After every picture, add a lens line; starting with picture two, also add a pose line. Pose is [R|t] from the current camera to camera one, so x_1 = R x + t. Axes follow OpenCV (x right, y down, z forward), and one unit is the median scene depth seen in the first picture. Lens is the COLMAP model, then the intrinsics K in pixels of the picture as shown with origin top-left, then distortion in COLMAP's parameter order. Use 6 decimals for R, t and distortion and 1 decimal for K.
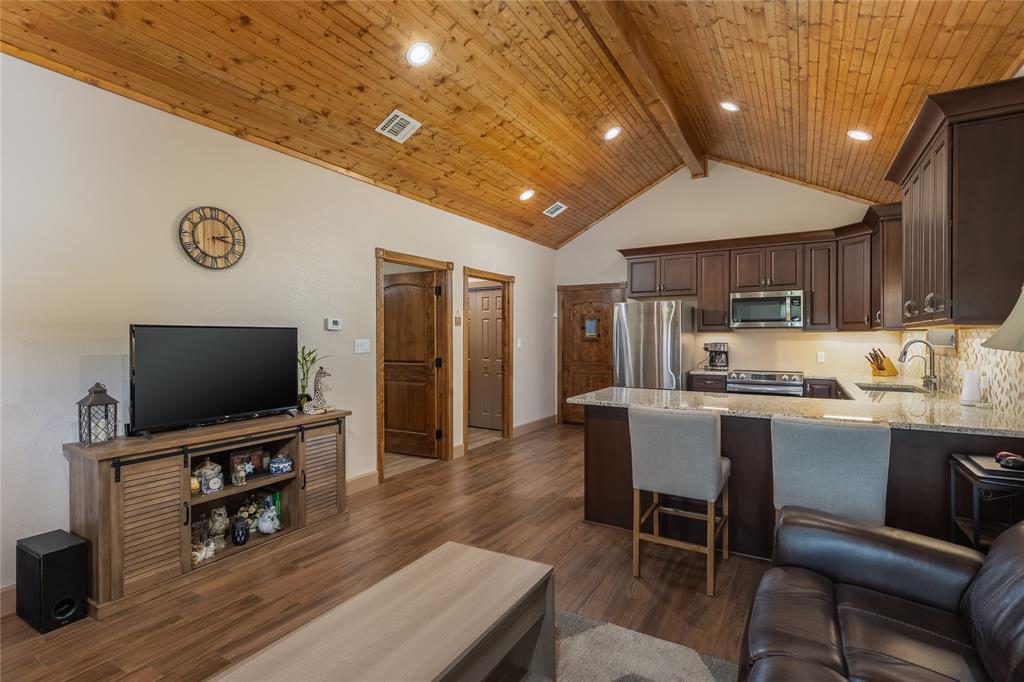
lens RADIAL K [[482.5, 0, 514.3], [0, 482.5, 340.7], [0, 0, 1]] dist [-0.001109, -0.000309]
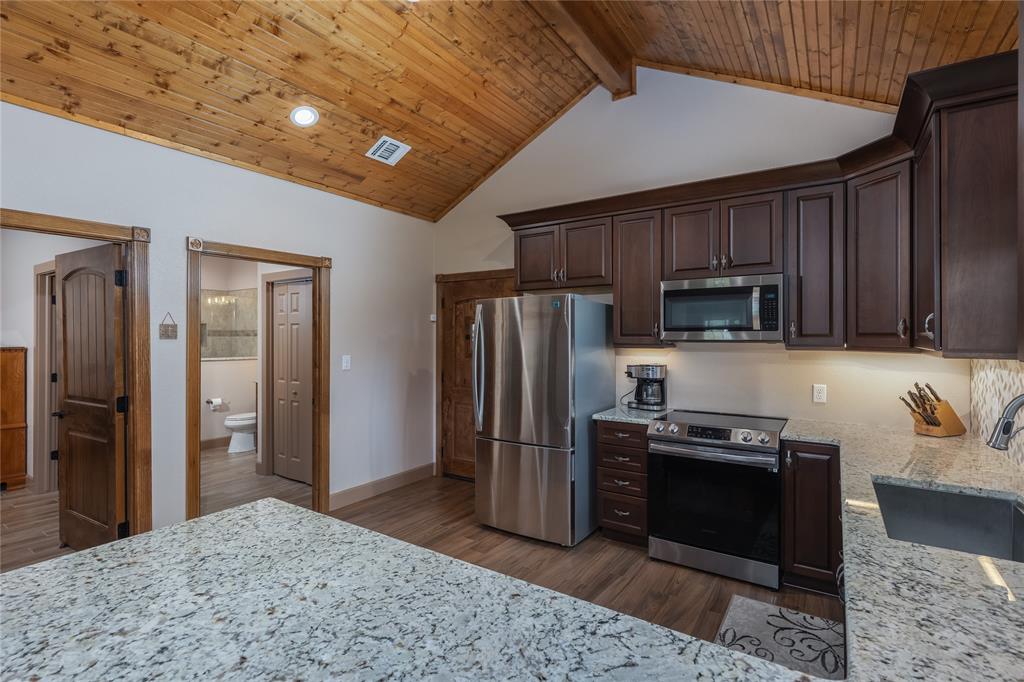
lens RADIAL K [[484.8, 0, 514.4], [0, 484.8, 336.8], [0, 0, 1]] dist [-0.001525, 0.000036]
pose [[0.998830, -0.000594, -0.048353, 0.306327], [0.000320, 0.999984, -0.005658, -0.028876], [0.048355, 0.005635, 0.998814, 0.415914]]
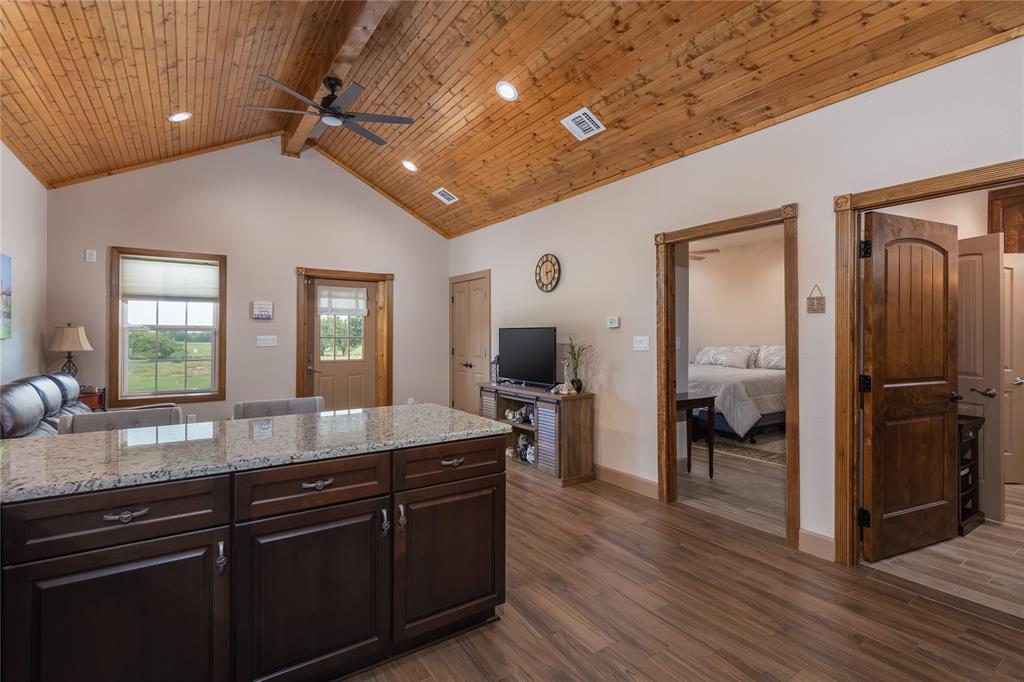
lens RADIAL K [[486.8, 0, 517.0], [0, 486.8, 332.6], [0, 0, 1]] dist [-0.001258, -0.000368]
pose [[-0.418701, -0.003505, -0.908117, 0.493232], [-0.007387, 0.999973, -0.000454, -0.006068], [0.908094, 0.006518, -0.418716, 0.871705]]
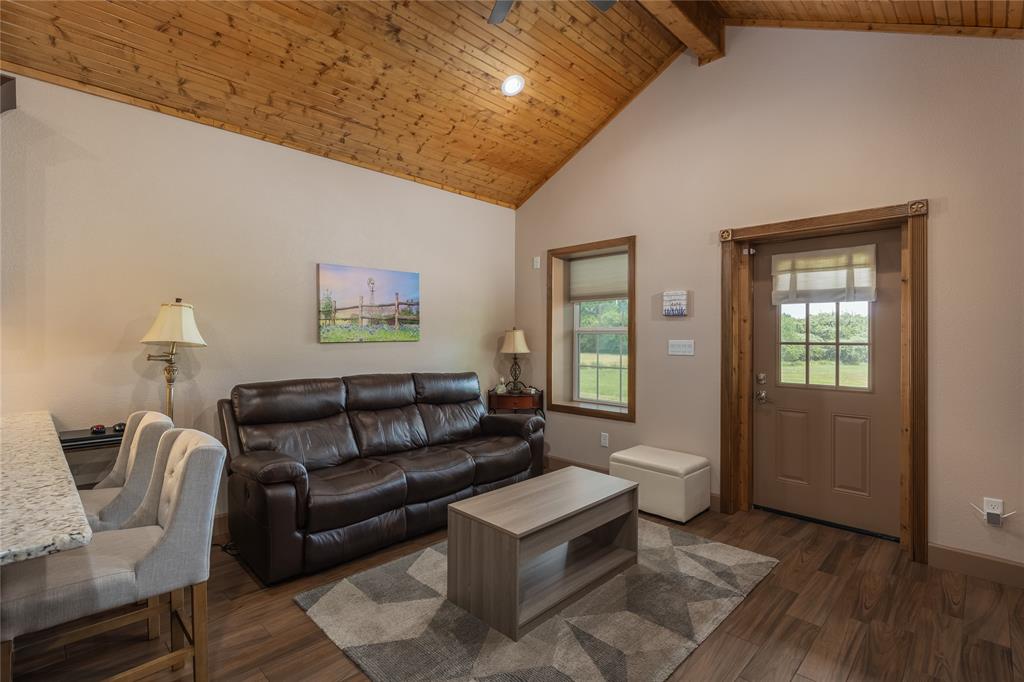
lens RADIAL K [[482.6, 0, 517.5], [0, 482.6, 337.8], [0, 0, 1]] dist [0.000210, 0.000233]
pose [[-0.971951, -0.000989, 0.235182, -0.131932], [0.000333, 0.999984, 0.005583, -0.002759], [-0.235184, 0.005505, -0.971935, 0.707543]]
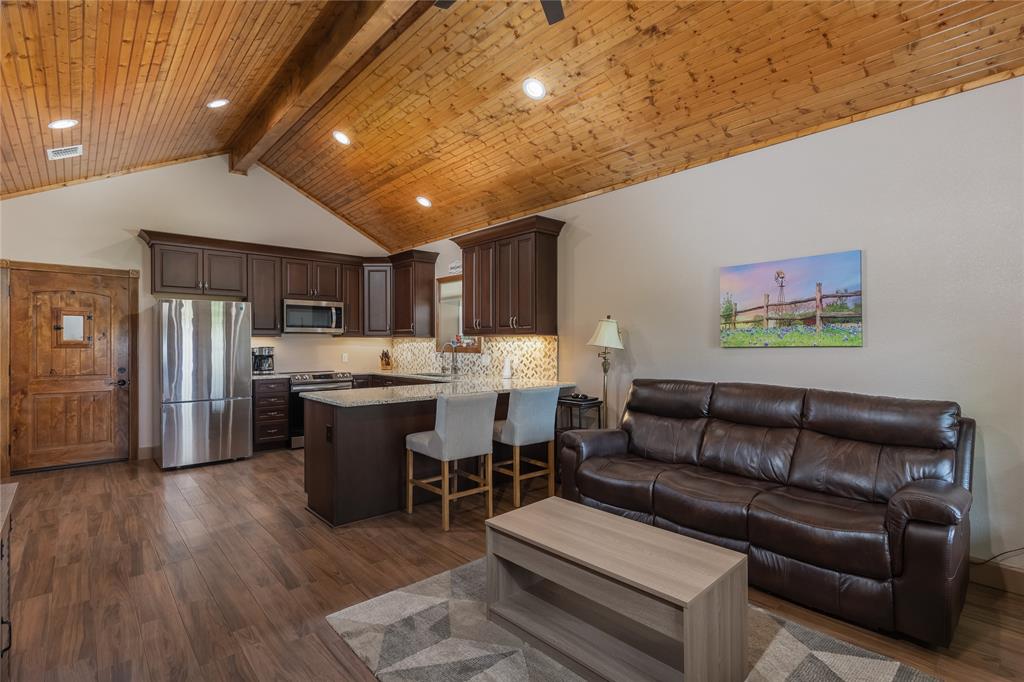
lens RADIAL K [[488.3, 0, 522.0], [0, 488.3, 343.9], [0, 0, 1]] dist [0.000930, 0.000071]
pose [[0.290916, -0.002312, 0.956746, -0.423130], [0.006371, 0.999980, 0.000479, 0.000889], [-0.956727, 0.005956, 0.290925, 0.208113]]
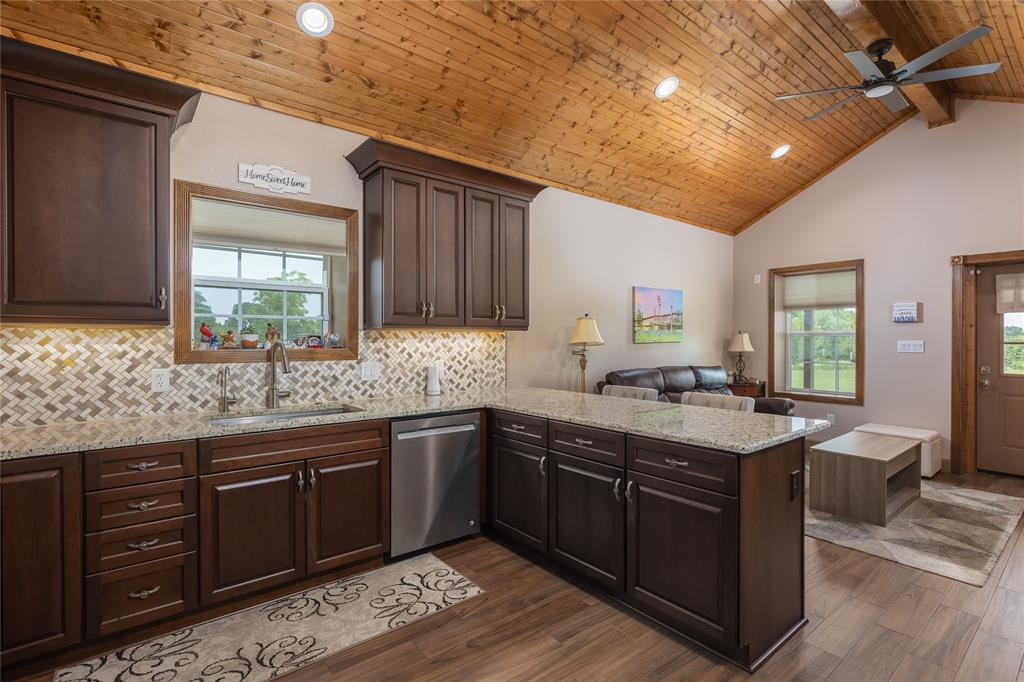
lens RADIAL K [[482.5, 0, 514.3], [0, 482.5, 340.7], [0, 0, 1]] dist [-0.001109, -0.000309]
pose [[-0.937726, -0.000009, 0.347377, 0.174783], [0.003133, 0.999959, 0.008483, -0.005715], [-0.347363, 0.009043, -0.937687, 1.062194]]
